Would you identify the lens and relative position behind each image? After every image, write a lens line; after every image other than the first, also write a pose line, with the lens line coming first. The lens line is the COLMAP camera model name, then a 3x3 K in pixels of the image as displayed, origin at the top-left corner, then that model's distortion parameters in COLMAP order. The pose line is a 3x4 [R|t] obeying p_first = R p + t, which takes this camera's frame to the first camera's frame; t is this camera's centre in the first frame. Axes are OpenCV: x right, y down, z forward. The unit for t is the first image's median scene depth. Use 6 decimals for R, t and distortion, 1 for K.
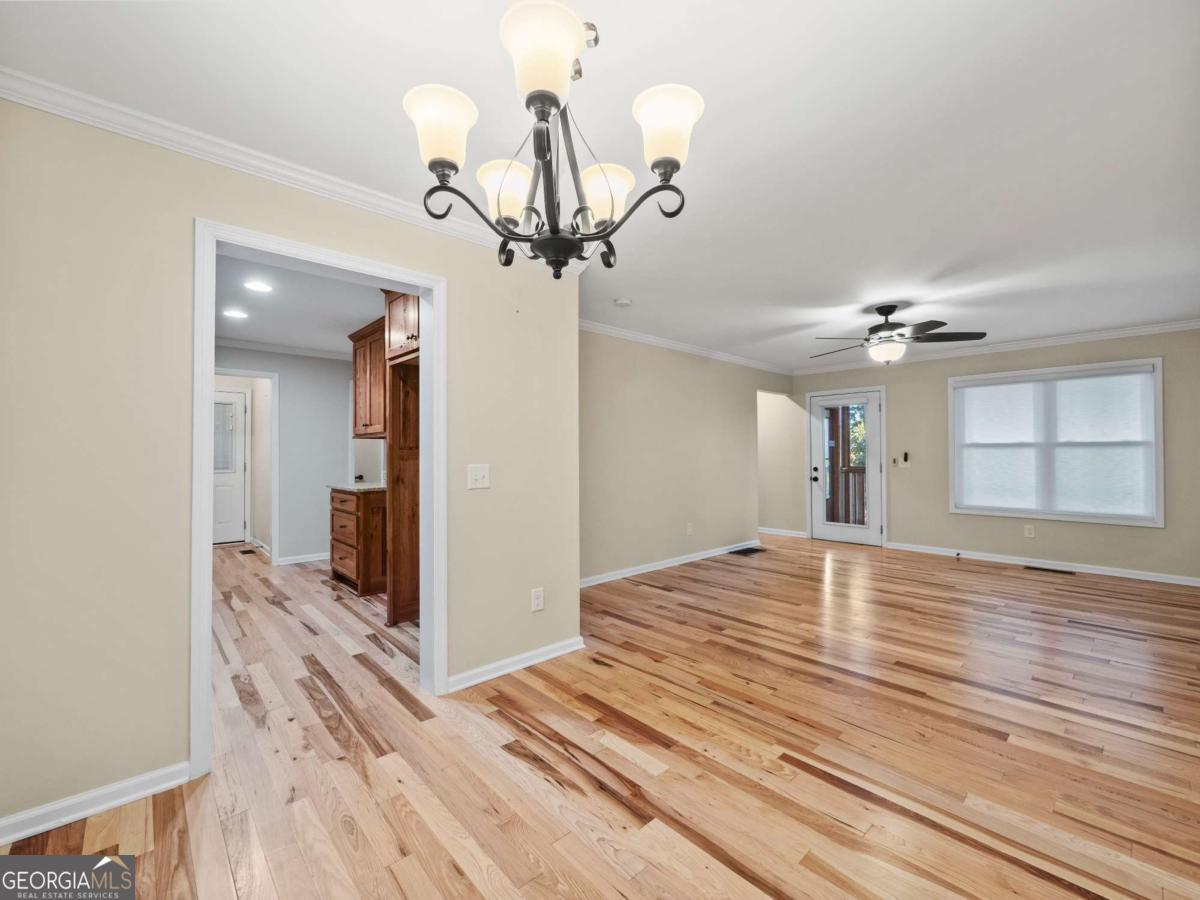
lens RADIAL K [[509.2, 0, 593.0], [0, 509.2, 452.8], [0, 0, 1]] dist [-0.001726, -0.000459]
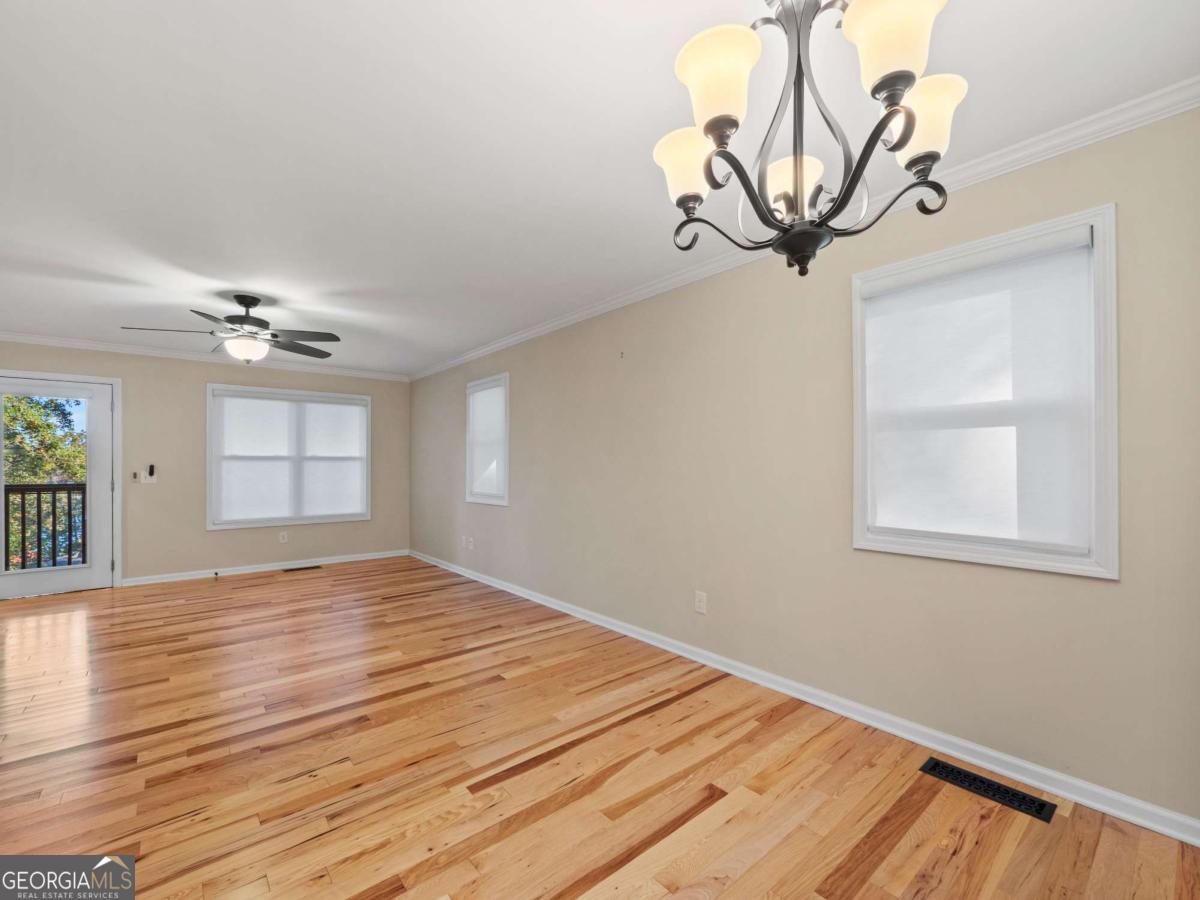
lens RADIAL K [[518.1, 0, 593.7], [0, 518.1, 468.3], [0, 0, 1]] dist [-0.007333, -0.000300]
pose [[0.031267, -0.003811, 0.999504, -0.343363], [-0.000747, 0.999992, 0.003836, 0.002296], [-0.999511, -0.000866, 0.031263, 0.454715]]
